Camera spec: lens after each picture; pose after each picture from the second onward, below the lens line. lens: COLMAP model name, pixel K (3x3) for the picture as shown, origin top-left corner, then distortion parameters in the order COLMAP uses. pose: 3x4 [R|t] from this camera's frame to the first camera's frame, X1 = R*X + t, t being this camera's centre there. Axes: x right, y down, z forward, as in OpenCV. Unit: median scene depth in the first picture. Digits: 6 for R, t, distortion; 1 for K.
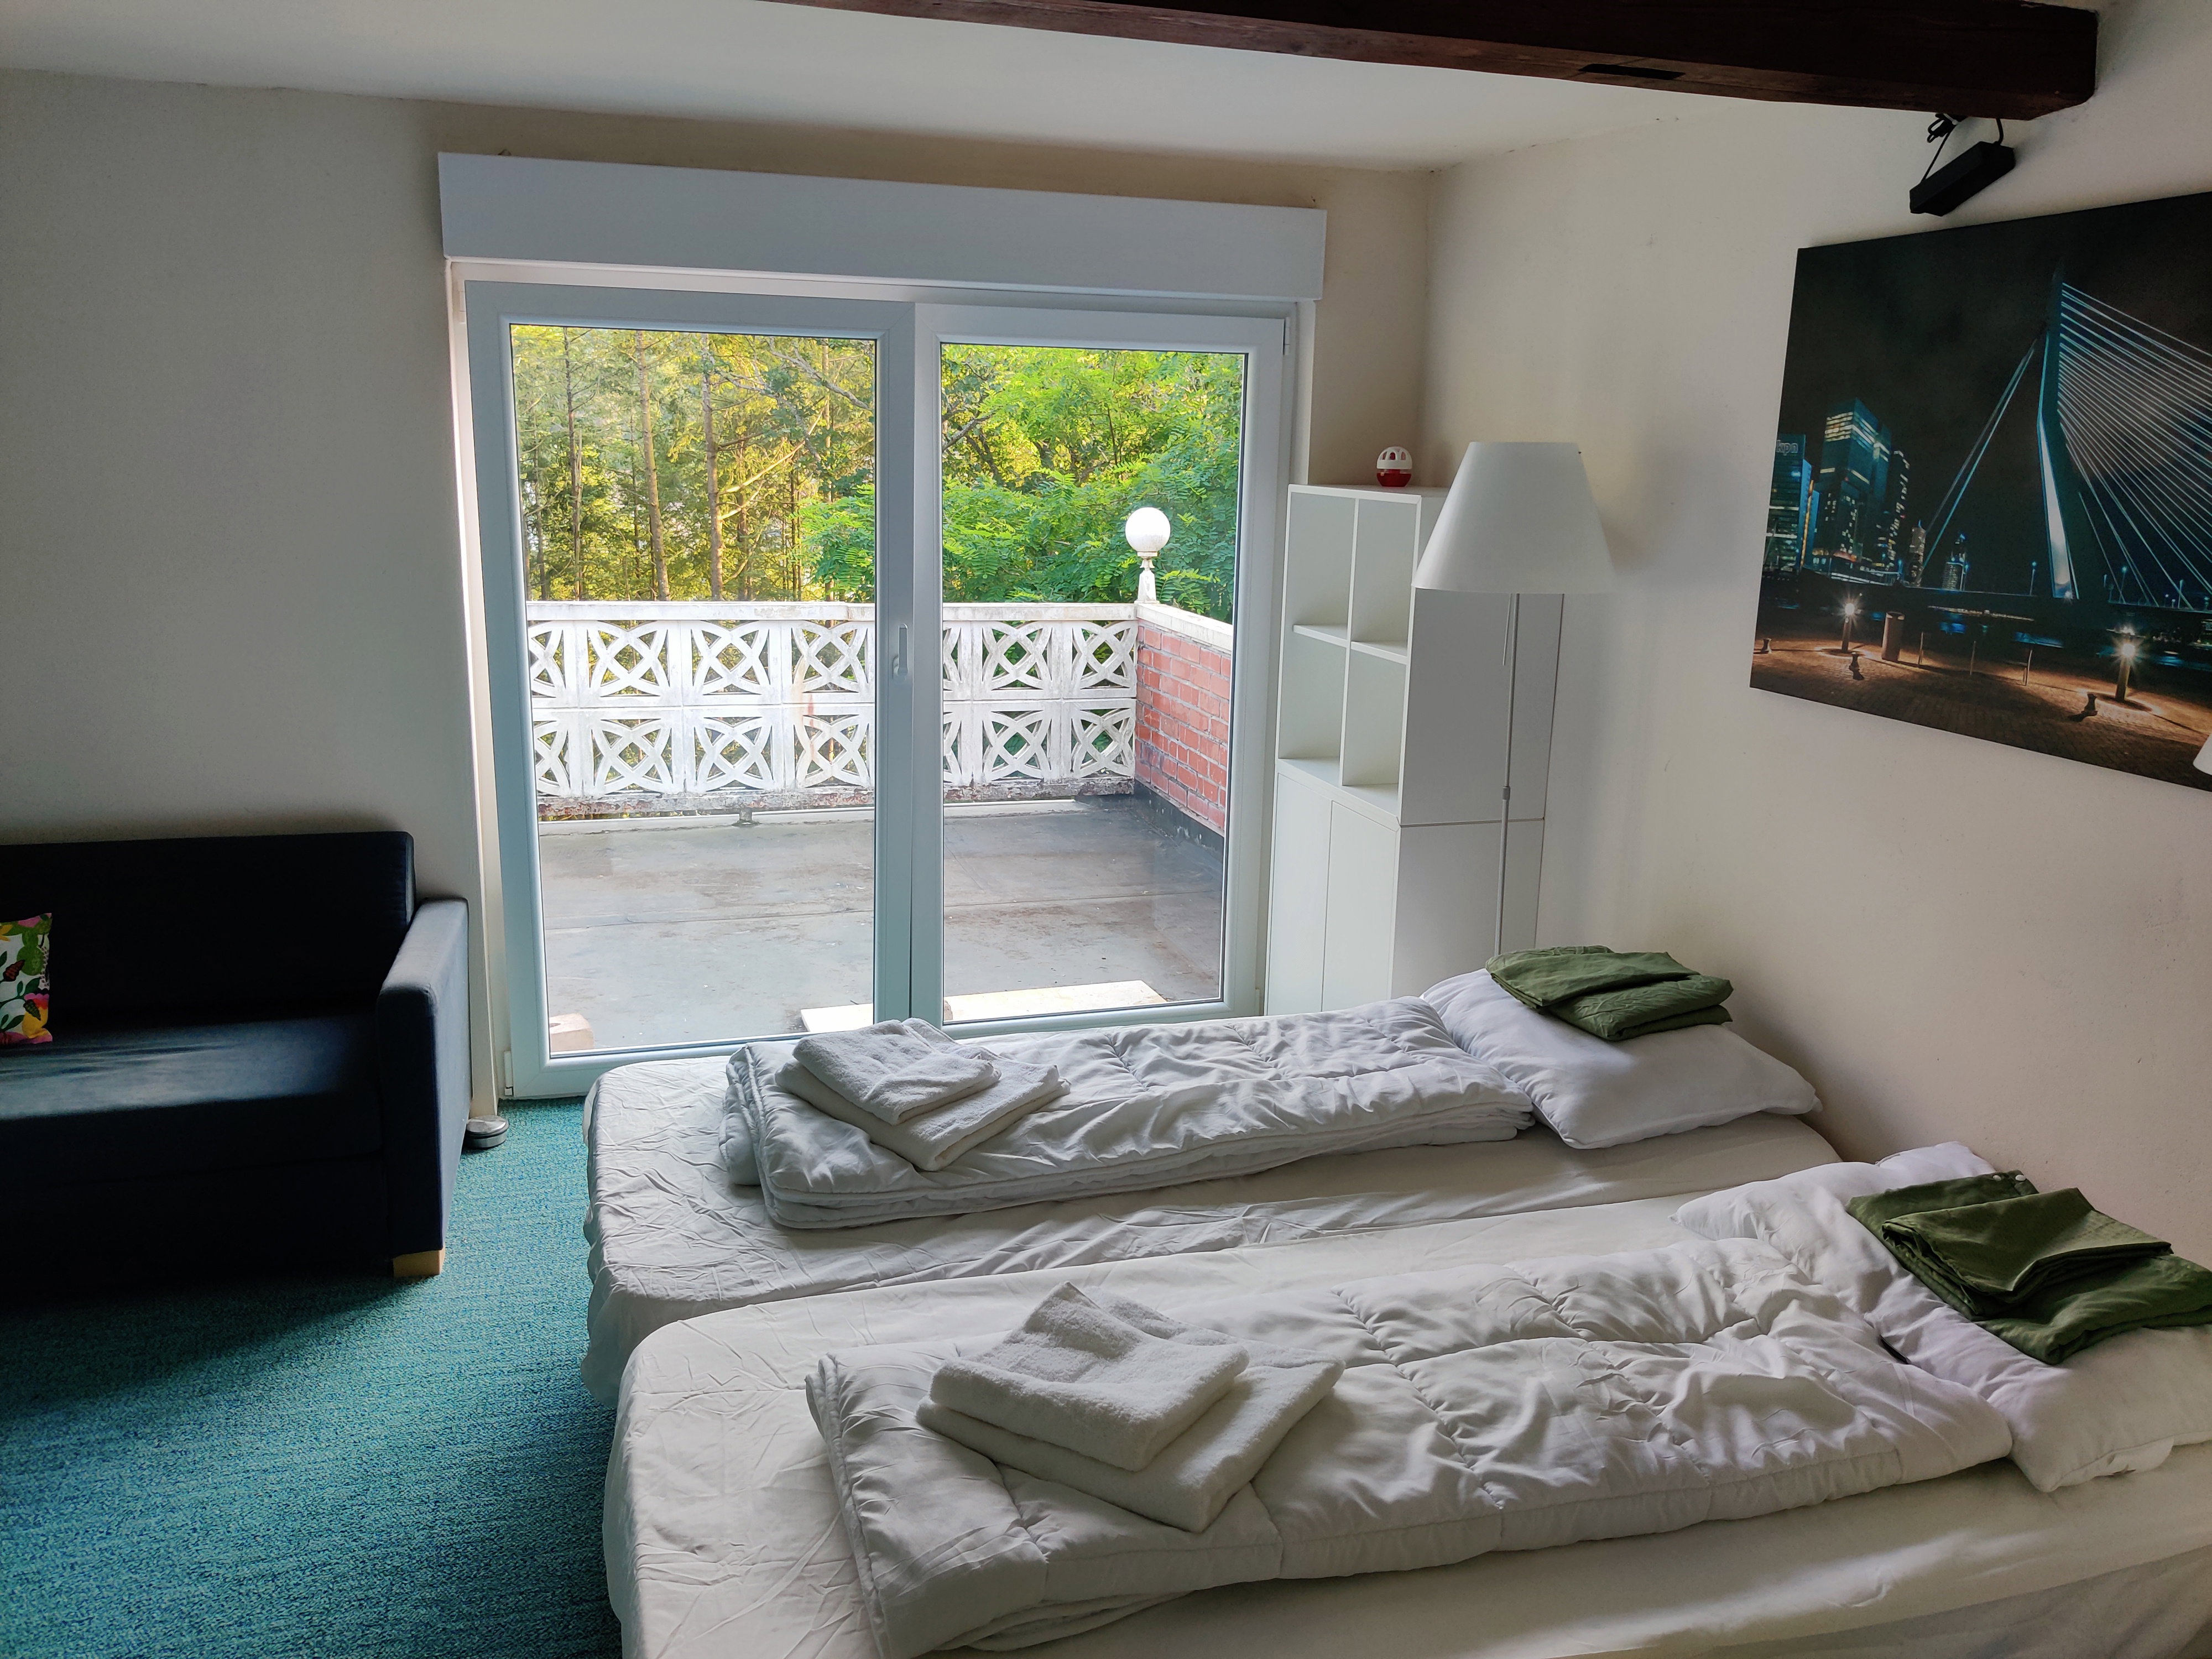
lens RADIAL K [[1645.6, 0, 1106.0], [0, 1645.6, 829.5], [0, 0, 1]] dist [-0.076517, 0.045720]
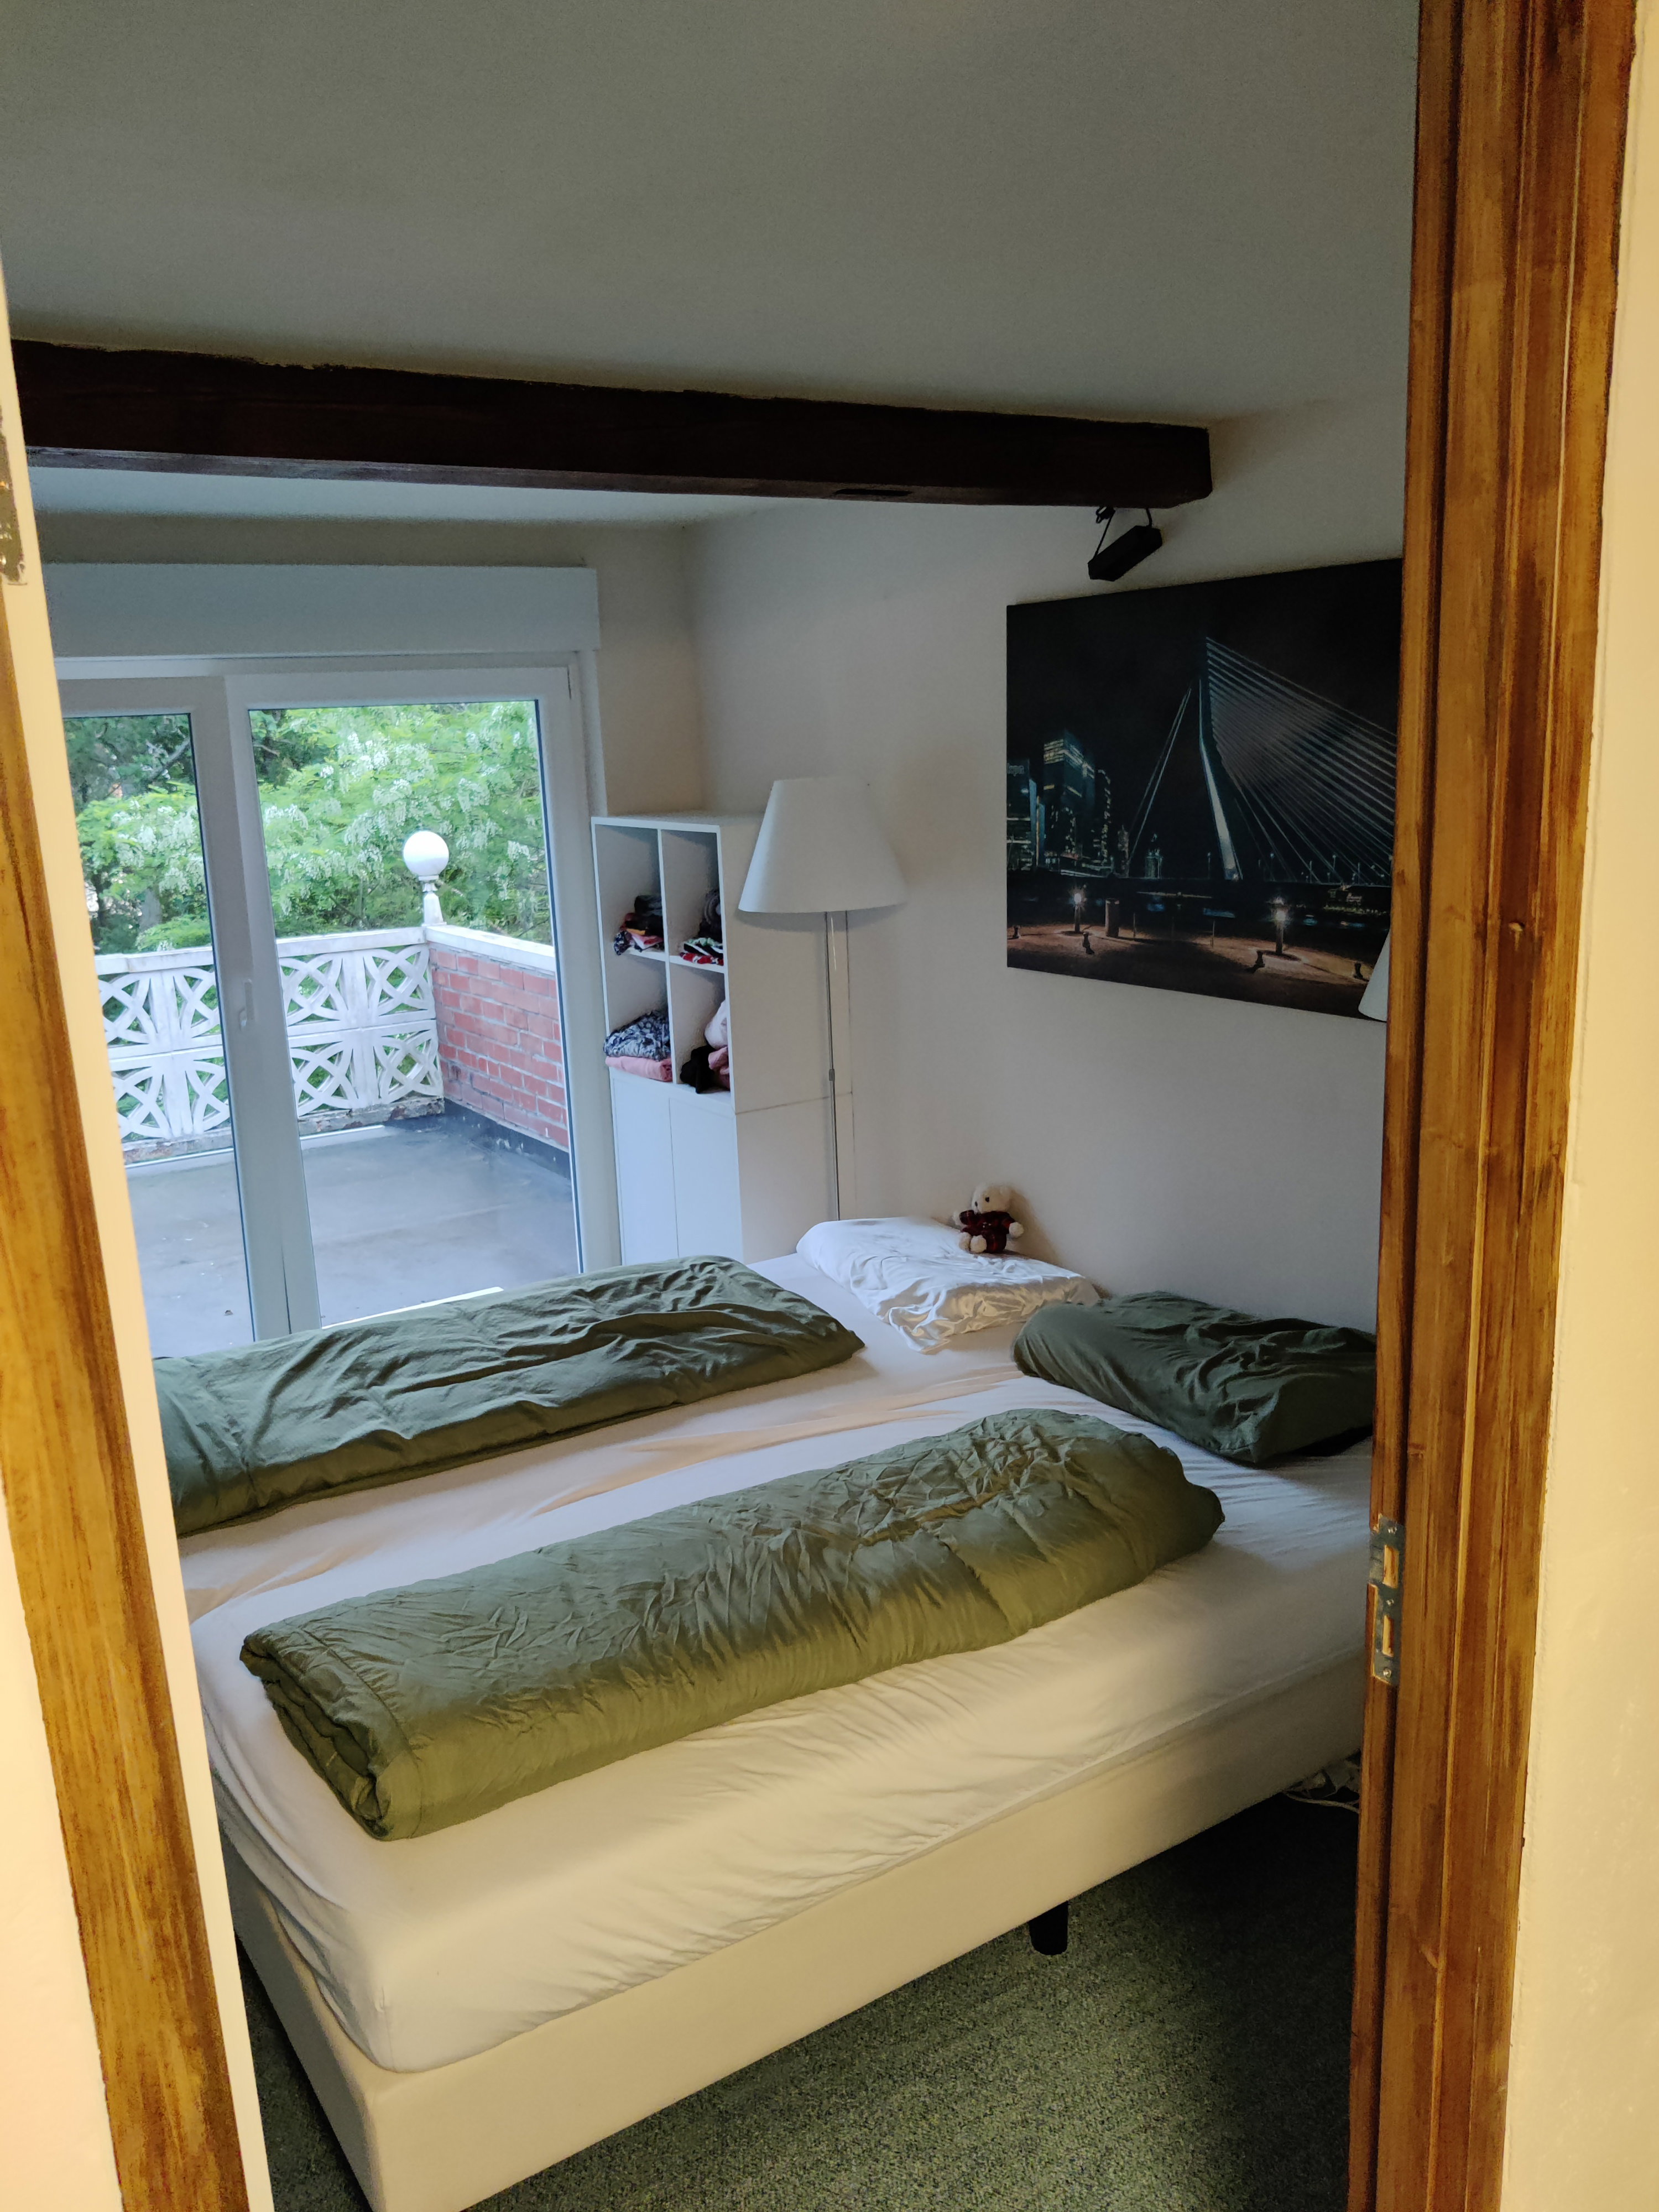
lens RADIAL K [[1680.7, 0, 781.3], [0, 1680.7, 1122.1], [0, 0, 1]] dist [0.101200, -0.316753]
pose [[0.965147, -0.119053, 0.233063, -0.083157], [0.119895, 0.992730, 0.010603, -0.006121], [-0.232631, 0.017710, 0.972404, -0.203613]]
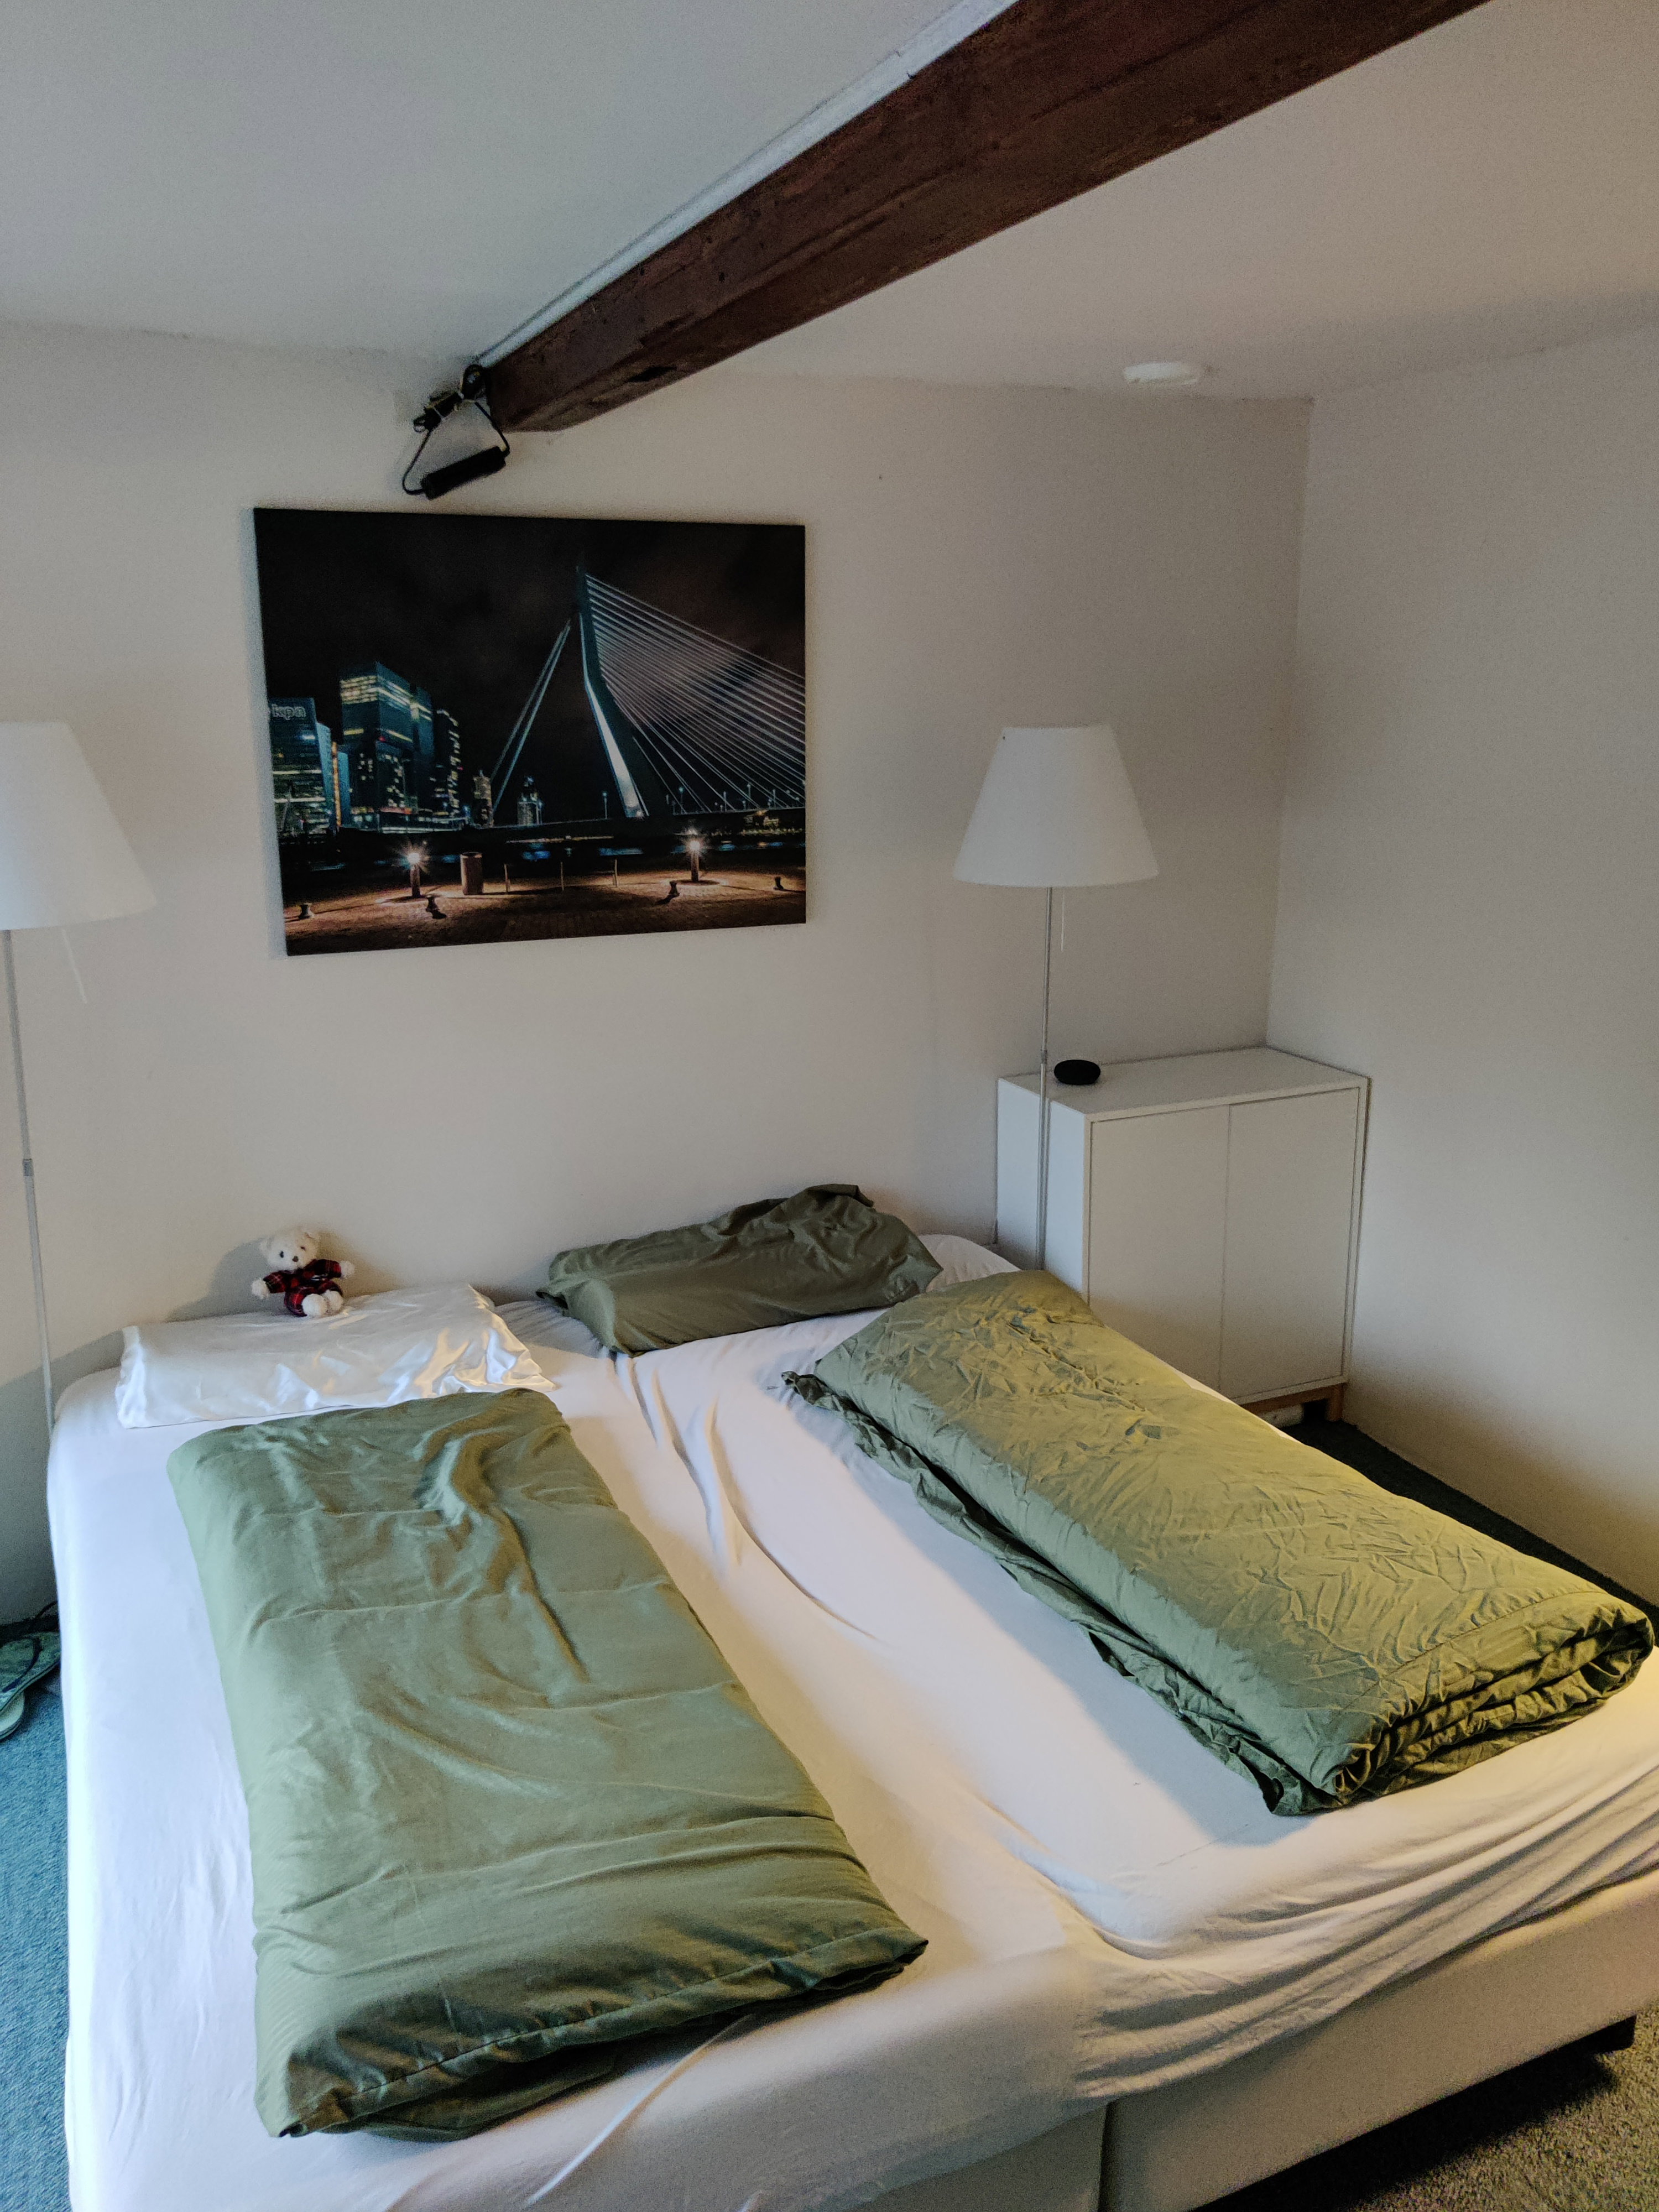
lens RADIAL K [[1680.7, 0, 781.3], [0, 1680.7, 1122.1], [0, 0, 1]] dist [0.101200, -0.316753]
pose [[-0.100041, -0.280595, 0.954598, -0.700634], [0.229134, 0.927128, 0.296533, -0.250190], [-0.968240, 0.248396, -0.028457, 0.829985]]
